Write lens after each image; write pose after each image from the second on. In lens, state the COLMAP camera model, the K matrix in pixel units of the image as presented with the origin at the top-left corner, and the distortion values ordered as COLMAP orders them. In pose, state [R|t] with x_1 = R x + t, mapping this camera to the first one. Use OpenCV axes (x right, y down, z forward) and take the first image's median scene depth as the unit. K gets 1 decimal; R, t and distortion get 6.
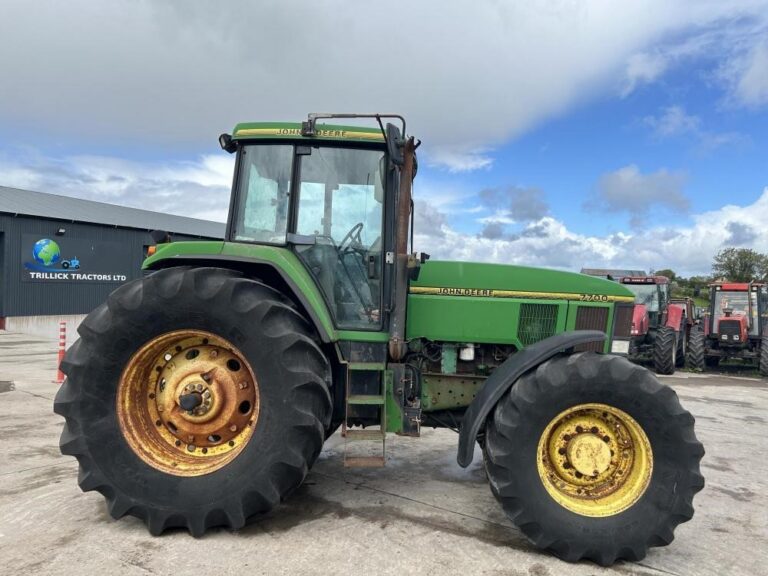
lens RADIAL K [[584.5, 0, 371.3], [0, 584.5, 297.8], [0, 0, 1]] dist [0.047281, -0.042306]
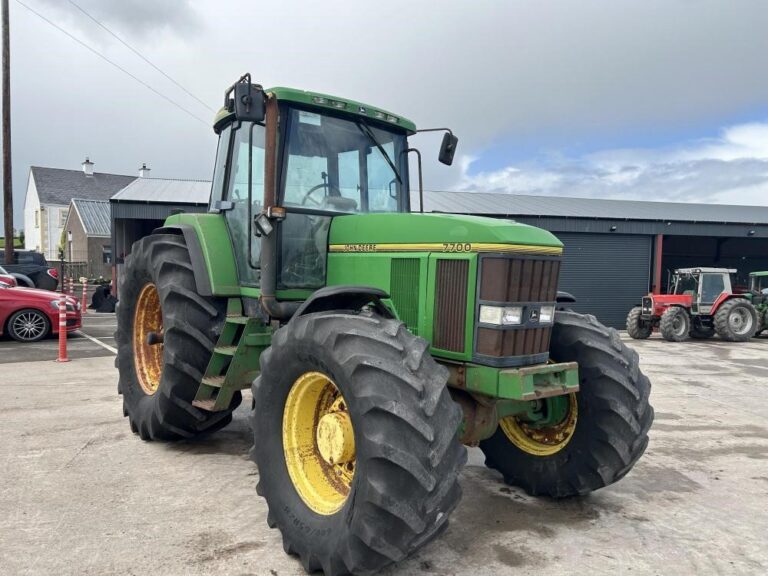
lens RADIAL K [[584.5, 0, 385.2], [0, 584.5, 289.5], [0, 0, 1]] dist [0.047281, -0.042306]
pose [[0.668646, 0.008374, -0.743534, 0.848173], [-0.007314, 0.999962, 0.004684, 0.049041], [0.743545, 0.002306, 0.668682, 0.428889]]
